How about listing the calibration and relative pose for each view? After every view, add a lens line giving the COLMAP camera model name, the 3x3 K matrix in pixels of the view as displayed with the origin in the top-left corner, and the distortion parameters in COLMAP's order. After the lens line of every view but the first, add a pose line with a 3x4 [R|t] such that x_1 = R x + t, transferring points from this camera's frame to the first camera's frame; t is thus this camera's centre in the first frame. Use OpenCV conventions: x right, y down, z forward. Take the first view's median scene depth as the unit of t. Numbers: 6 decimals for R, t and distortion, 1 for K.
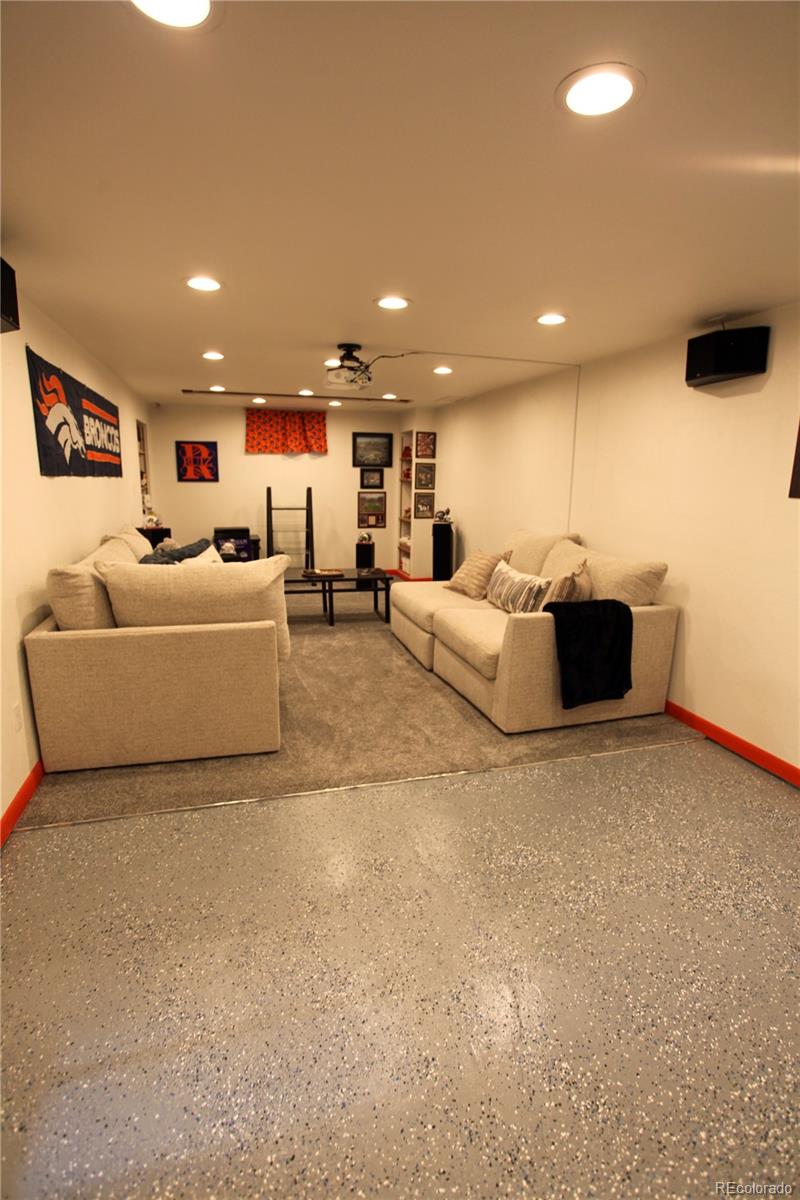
lens RADIAL K [[582.5, 0, 402.7], [0, 582.5, 601.6], [0, 0, 1]] dist [-0.068965, 0.027858]
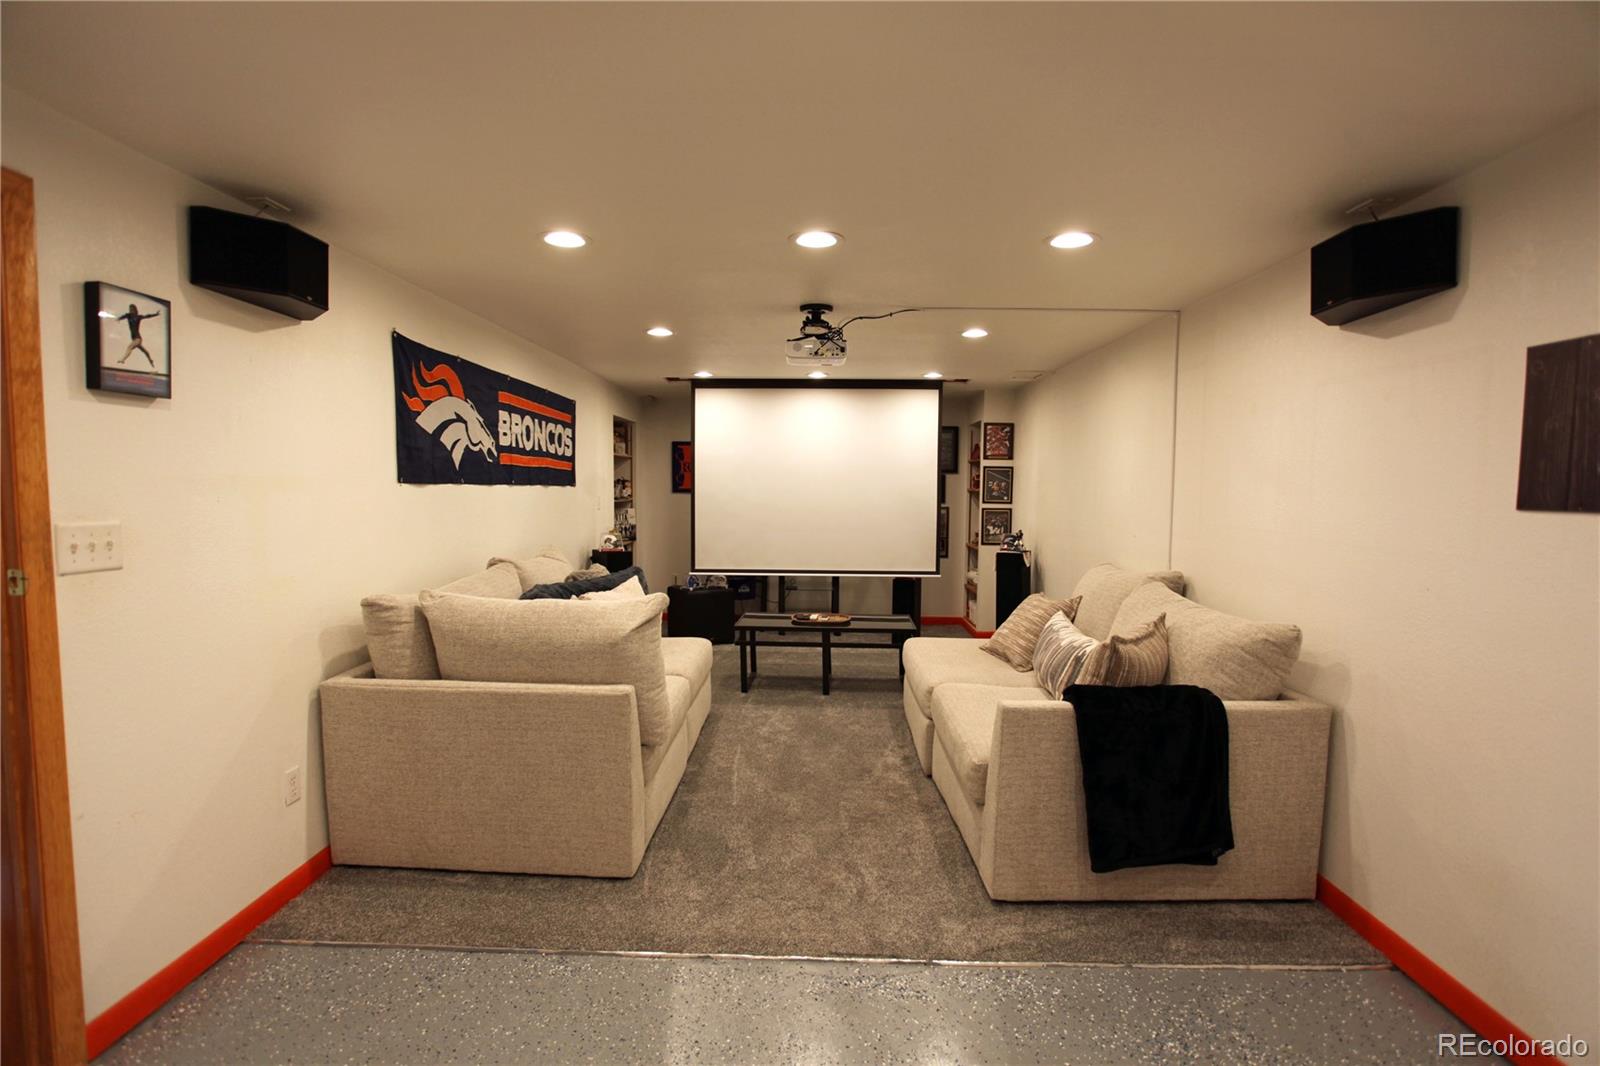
lens RADIAL K [[782.8, 0, 796.5], [0, 782.8, 535.9], [0, 0, 1]] dist [-0.070453, 0.035876]
pose [[0.951728, 0.011480, -0.306728, 0.213018], [-0.057487, 0.988284, -0.141385, -0.019935], [0.301511, 0.152193, 0.941238, 0.123675]]
